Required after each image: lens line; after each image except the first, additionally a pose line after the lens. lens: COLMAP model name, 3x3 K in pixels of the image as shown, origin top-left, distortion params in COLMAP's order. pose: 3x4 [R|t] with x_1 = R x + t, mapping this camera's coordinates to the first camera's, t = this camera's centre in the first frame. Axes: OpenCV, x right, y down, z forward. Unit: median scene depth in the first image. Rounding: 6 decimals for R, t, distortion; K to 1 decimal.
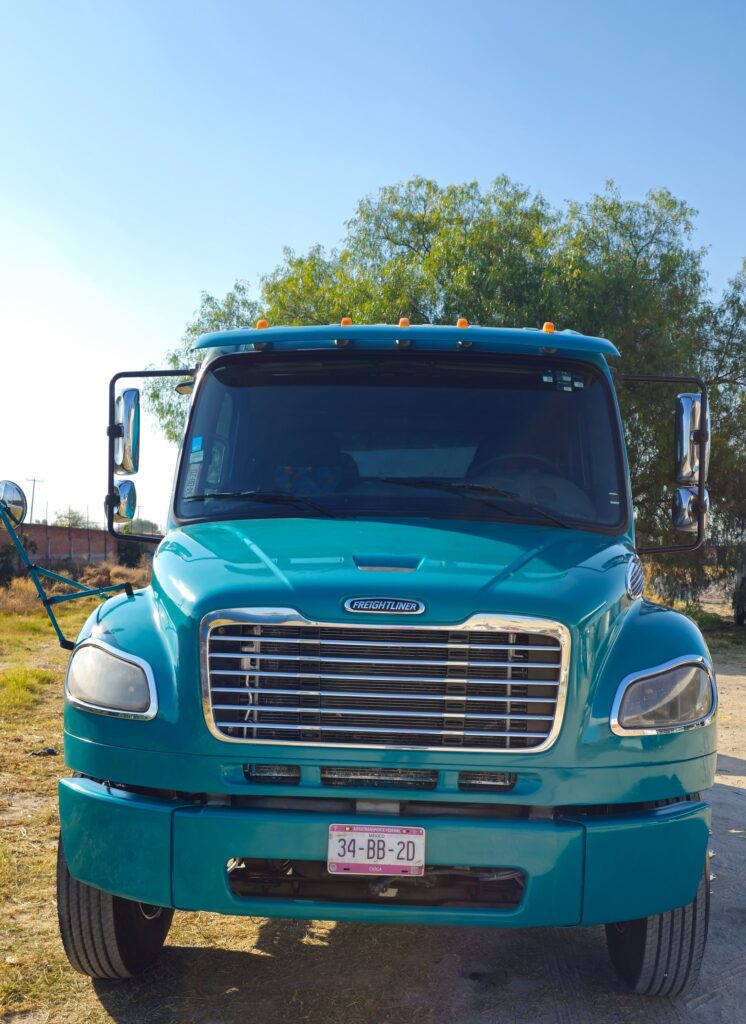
lens RADIAL K [[1166.5, 0, 374.3], [0, 1166.5, 516.8], [0, 0, 1]] dist [0.000601, 0.000000]
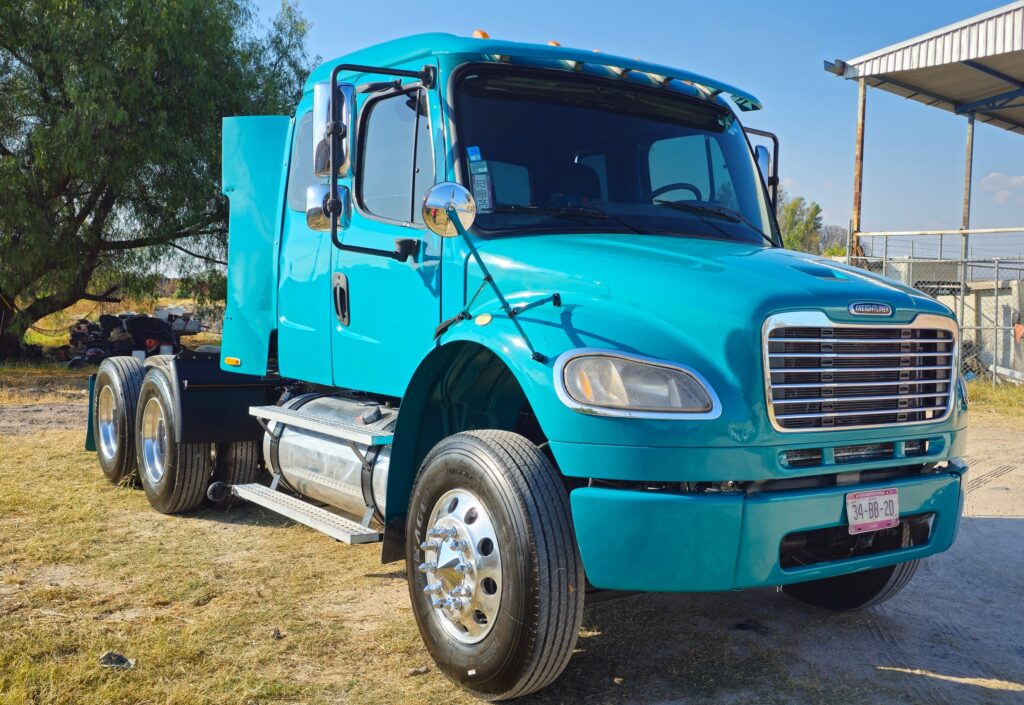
lens RADIAL K [[1125.7, 0, 511.9], [0, 1125.7, 349.2], [0, 0, 1]] dist [-0.028841, 0.000000]
pose [[0.789436, -0.032566, 0.612968, -0.983537], [-0.021823, 0.996471, 0.081047, 0.032435], [-0.613445, -0.077358, 0.785940, 0.322844]]
